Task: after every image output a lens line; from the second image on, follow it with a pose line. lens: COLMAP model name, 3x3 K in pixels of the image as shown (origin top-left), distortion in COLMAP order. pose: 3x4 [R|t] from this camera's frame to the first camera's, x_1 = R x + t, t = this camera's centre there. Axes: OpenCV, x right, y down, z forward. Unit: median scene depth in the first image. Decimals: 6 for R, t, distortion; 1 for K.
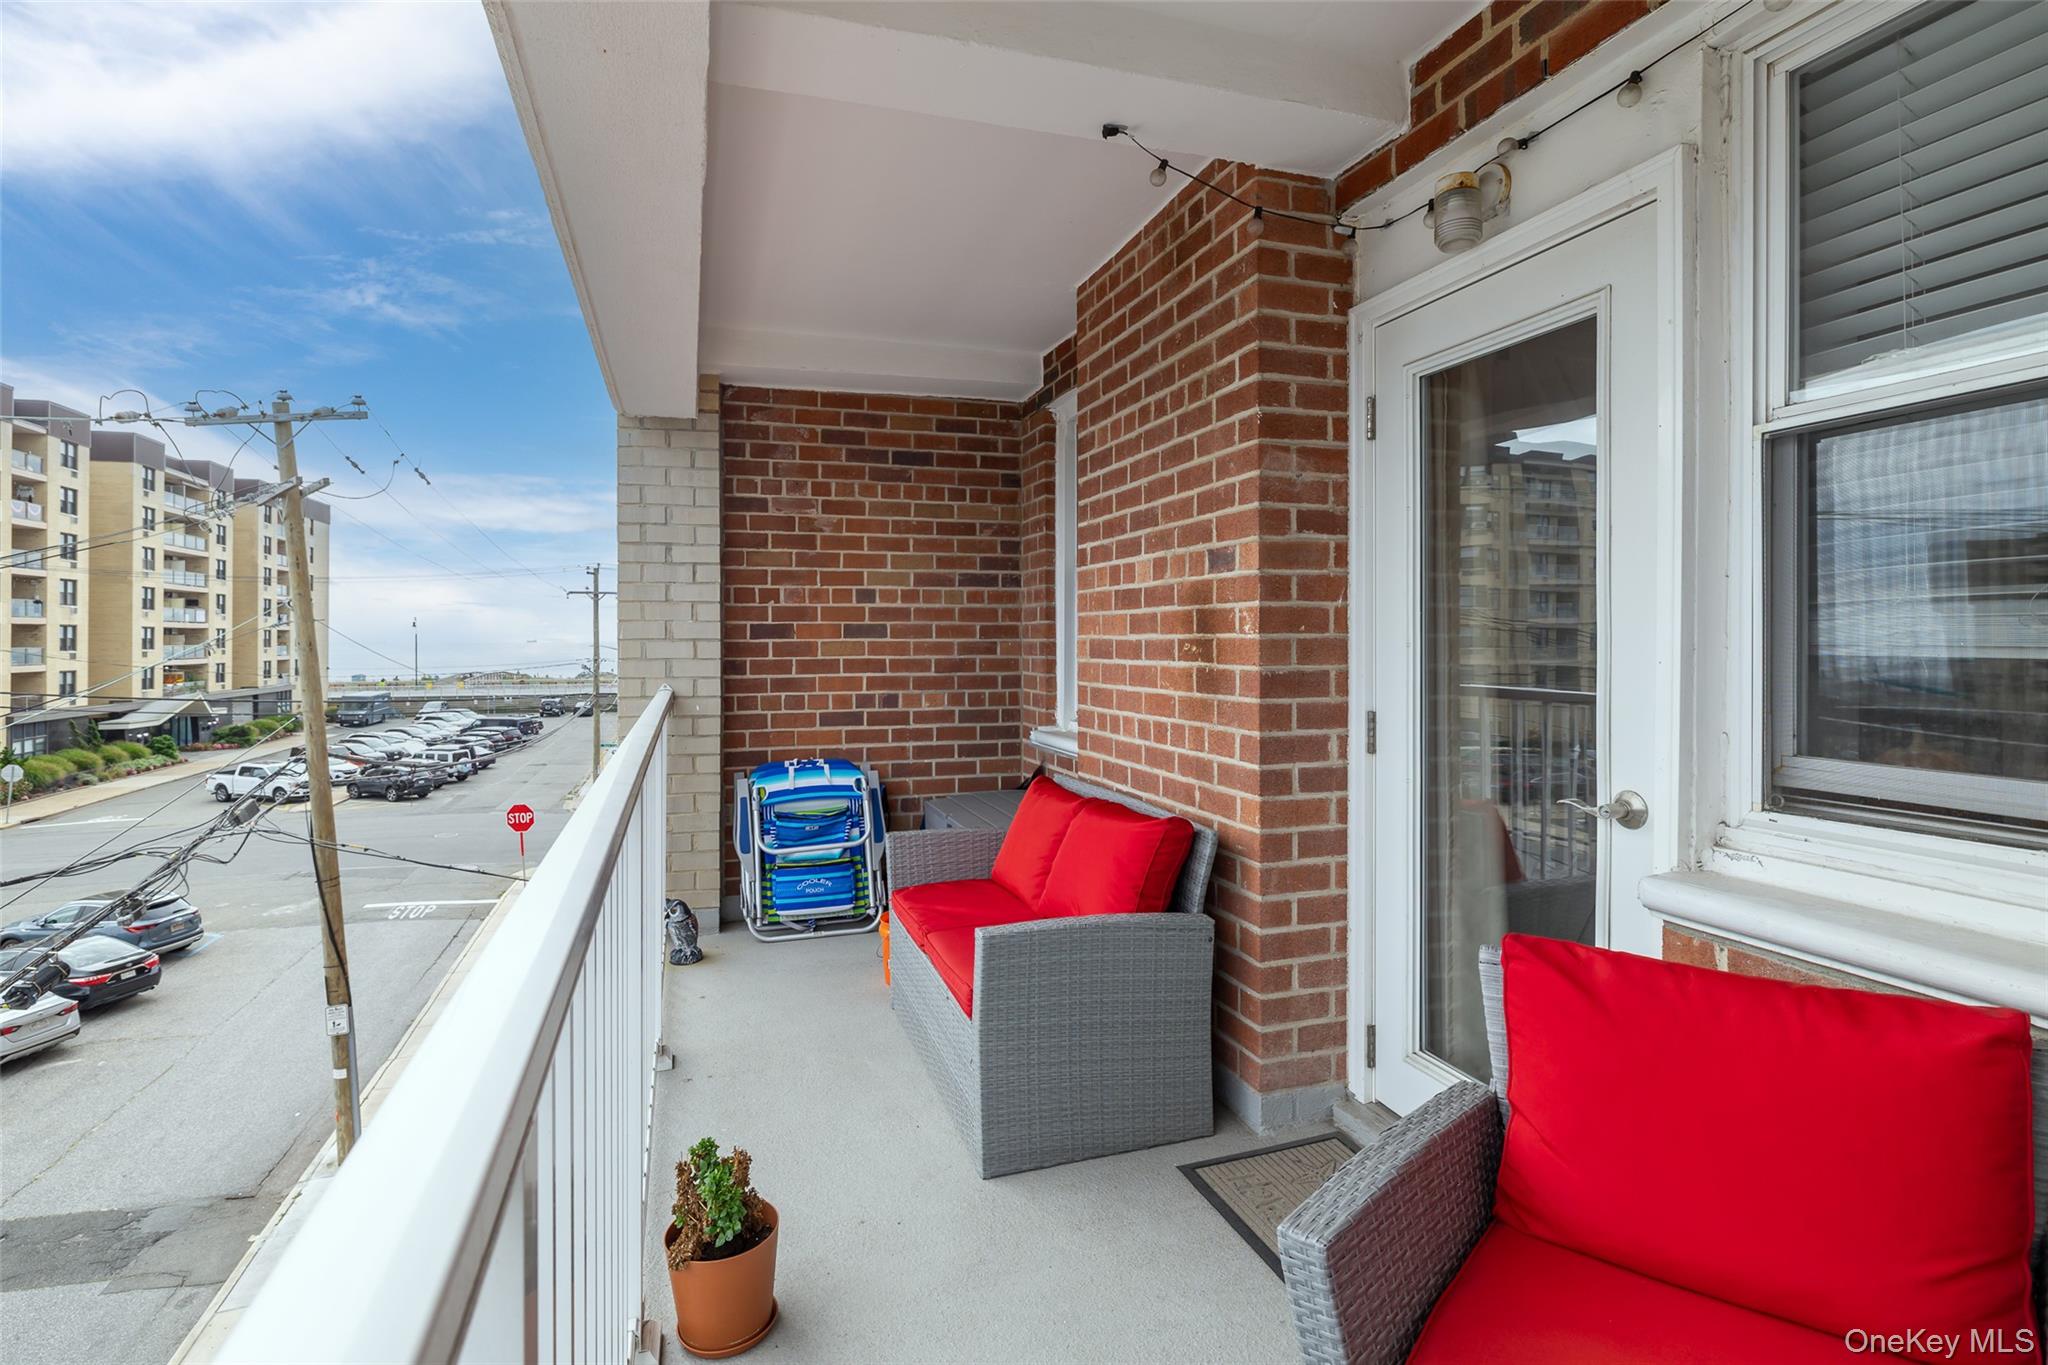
lens RADIAL K [[1005.6, 0, 1024.0], [0, 1005.6, 682.5], [0, 0, 1]] dist [-0.001434, 0.000204]
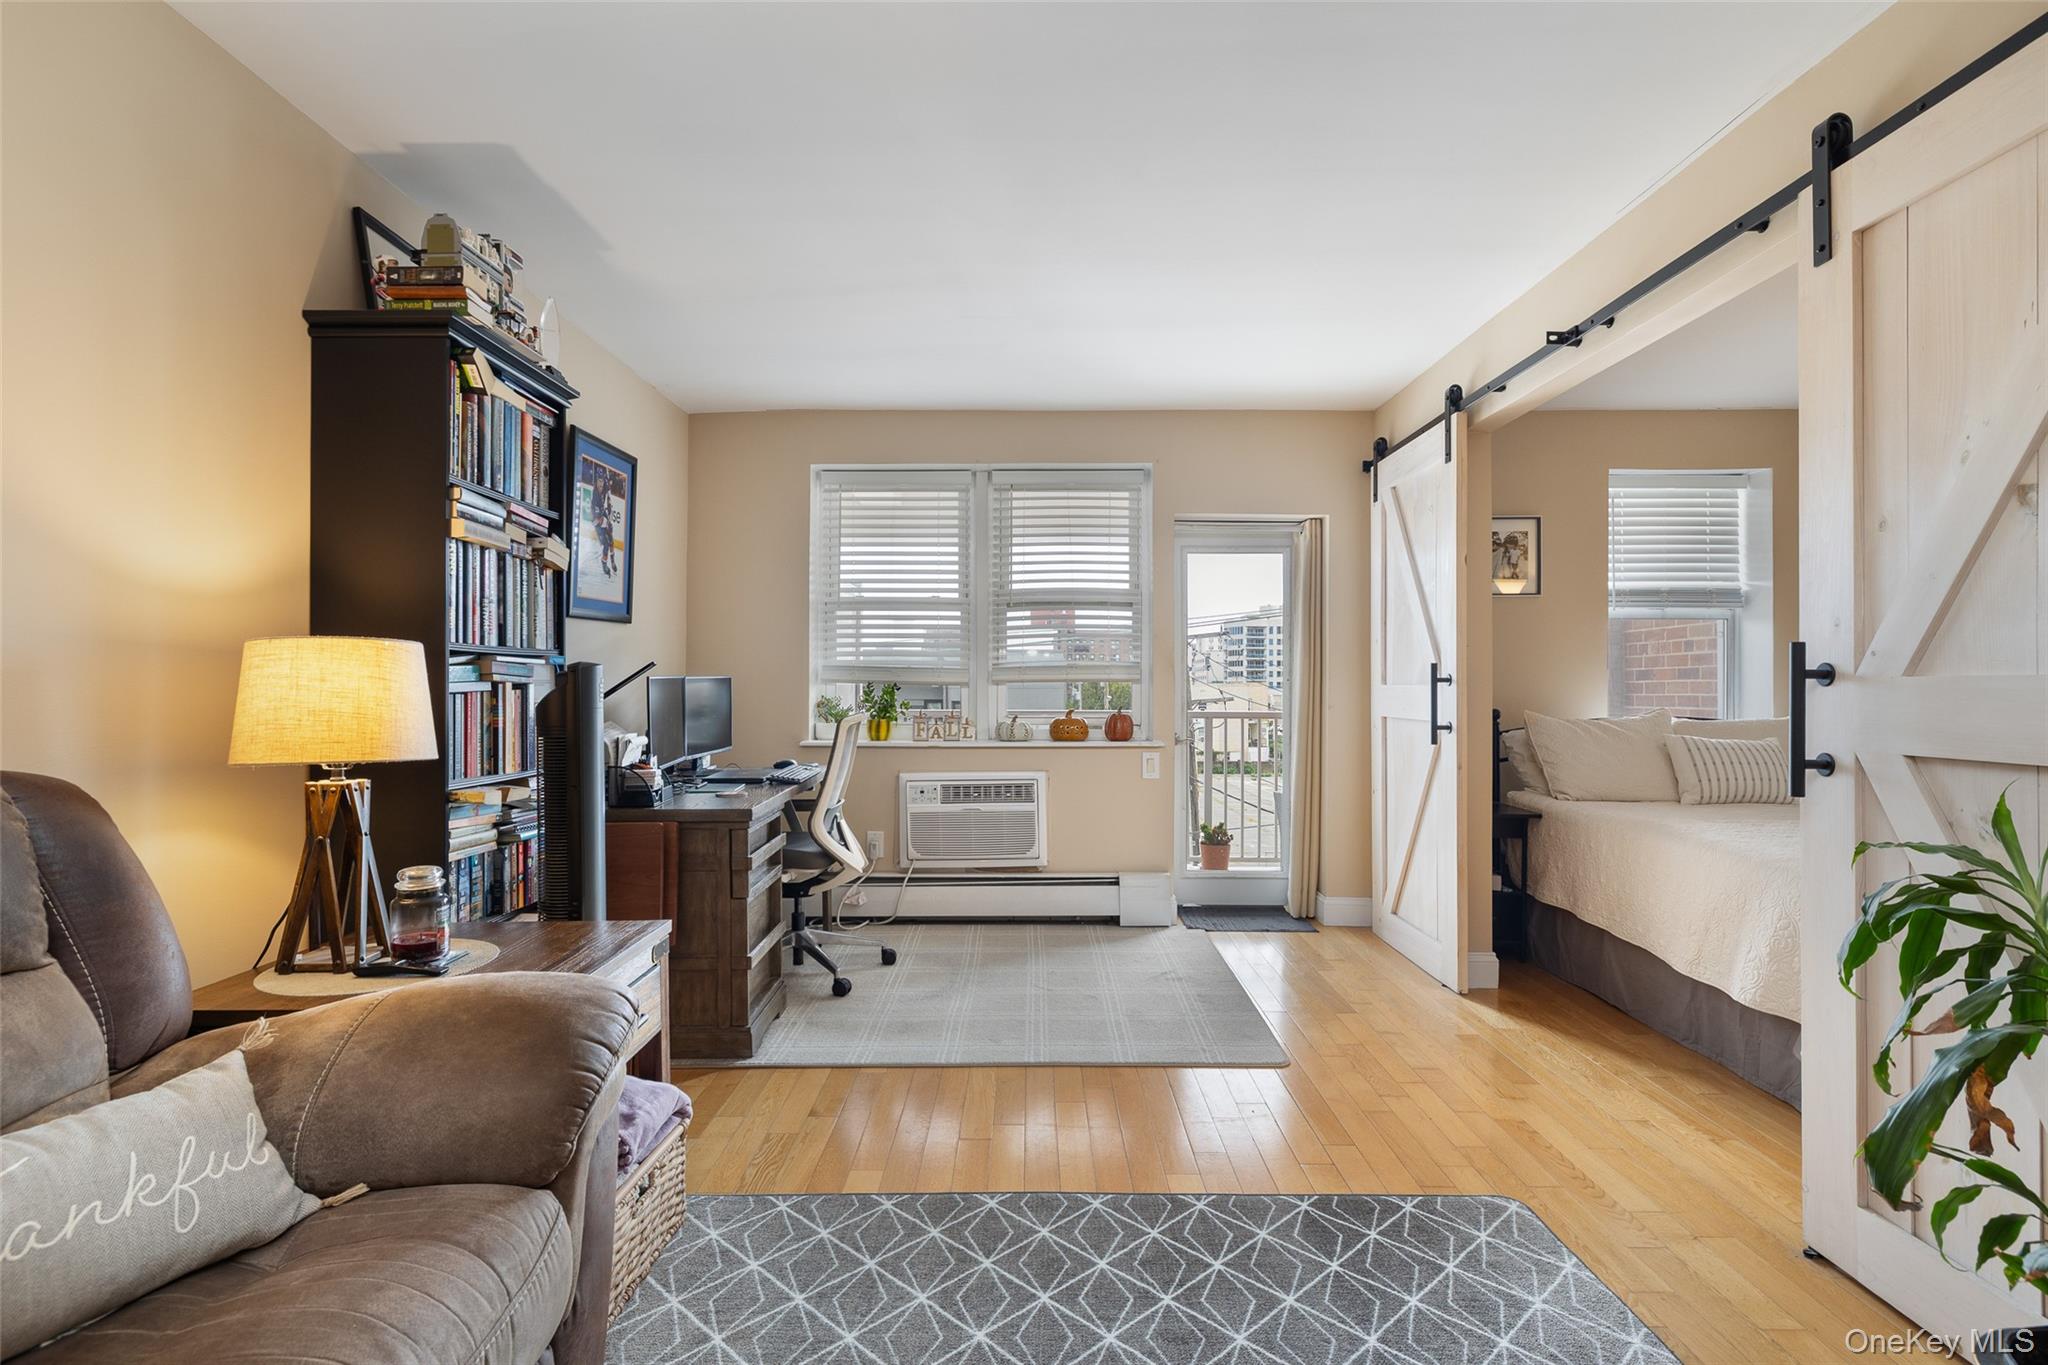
lens RADIAL K [[1005.6, 0, 1024.0], [0, 1005.6, 682.5], [0, 0, 1]] dist [-0.001434, 0.000204]
pose [[-0.320054, -0.001473, -0.947398, 1.300829], [-0.032879, 0.999414, 0.009553, -0.024983], [0.946829, 0.034207, -0.319914, 0.614924]]
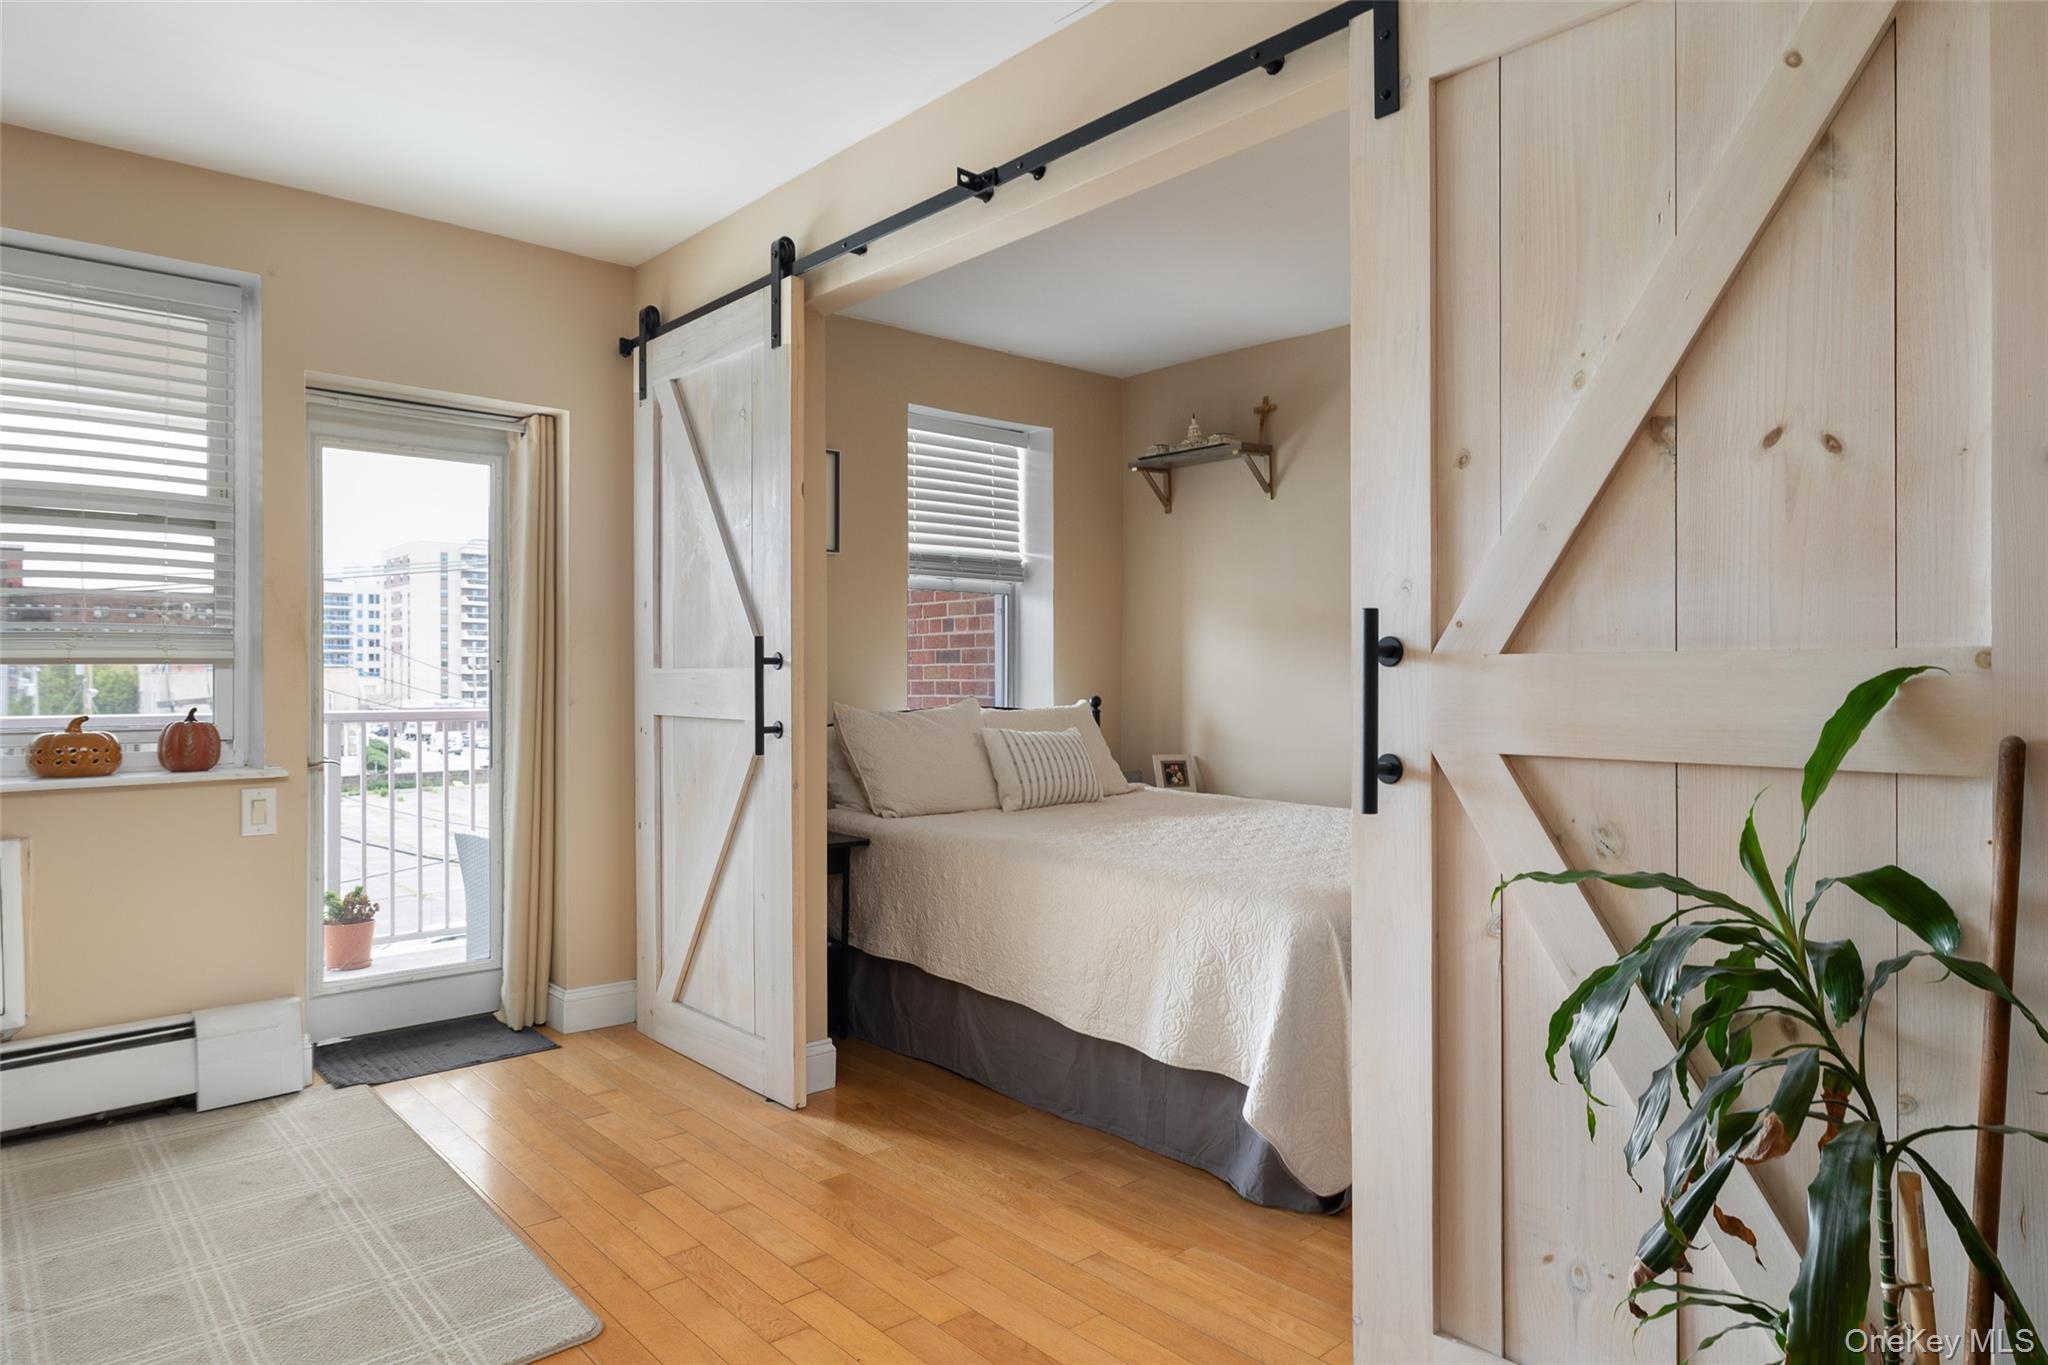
lens RADIAL K [[1215.1, 0, 1014.6], [0, 1215.1, 675.0], [0, 0, 1]] dist [-0.007208, 0.001396]
pose [[0.400203, 0.003561, -0.916420, 1.102025], [-0.030394, 0.999494, -0.009389, -0.020444], [0.915922, 0.031611, 0.400109, 0.530492]]
